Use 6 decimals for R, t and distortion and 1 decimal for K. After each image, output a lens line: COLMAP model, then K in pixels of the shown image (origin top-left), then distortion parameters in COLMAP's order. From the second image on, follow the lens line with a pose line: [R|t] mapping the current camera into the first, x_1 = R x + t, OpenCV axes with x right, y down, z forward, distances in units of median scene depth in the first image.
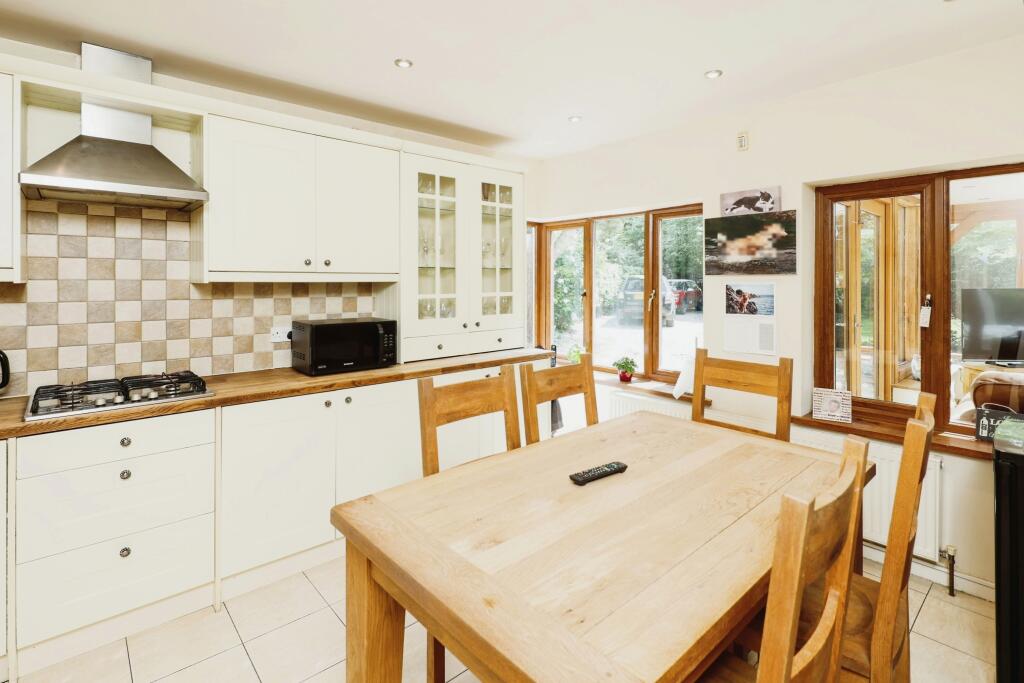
lens RADIAL K [[496.3, 0, 495.3], [0, 496.3, 278.8], [0, 0, 1]] dist [-0.000740, -0.000110]
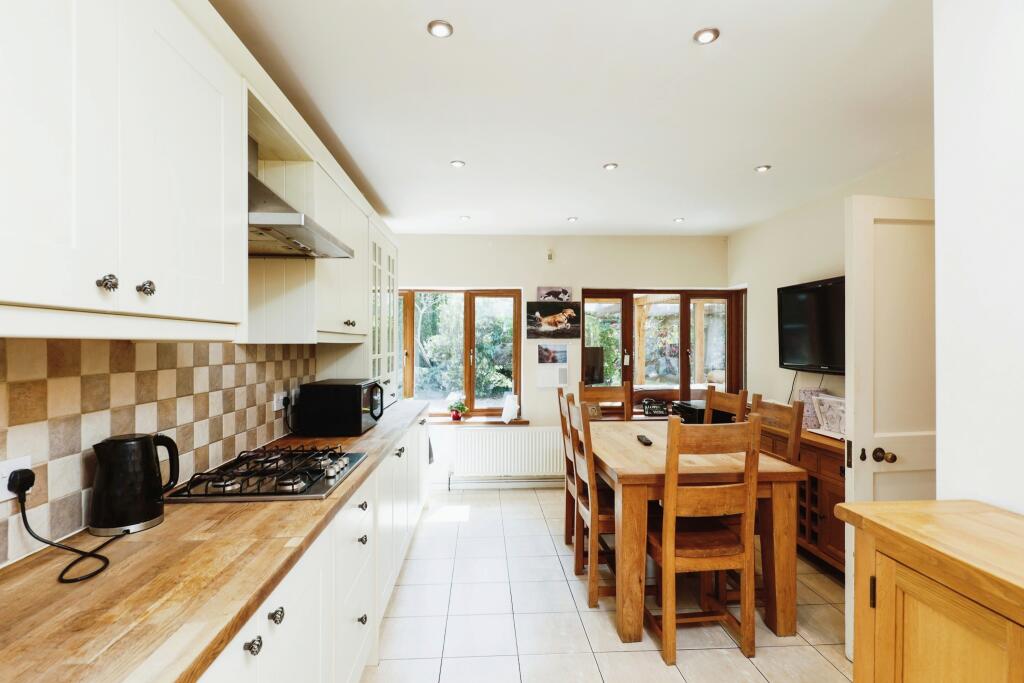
lens RADIAL K [[496.3, 0, 511.8], [0, 496.3, 344.3], [0, 0, 1]] dist [-0.000740, -0.000110]
pose [[0.598678, -0.000461, 0.800990, -0.863493], [-0.001289, 0.999998, 0.001539, 0.007622], [-0.800989, -0.001954, 0.598676, 0.137055]]
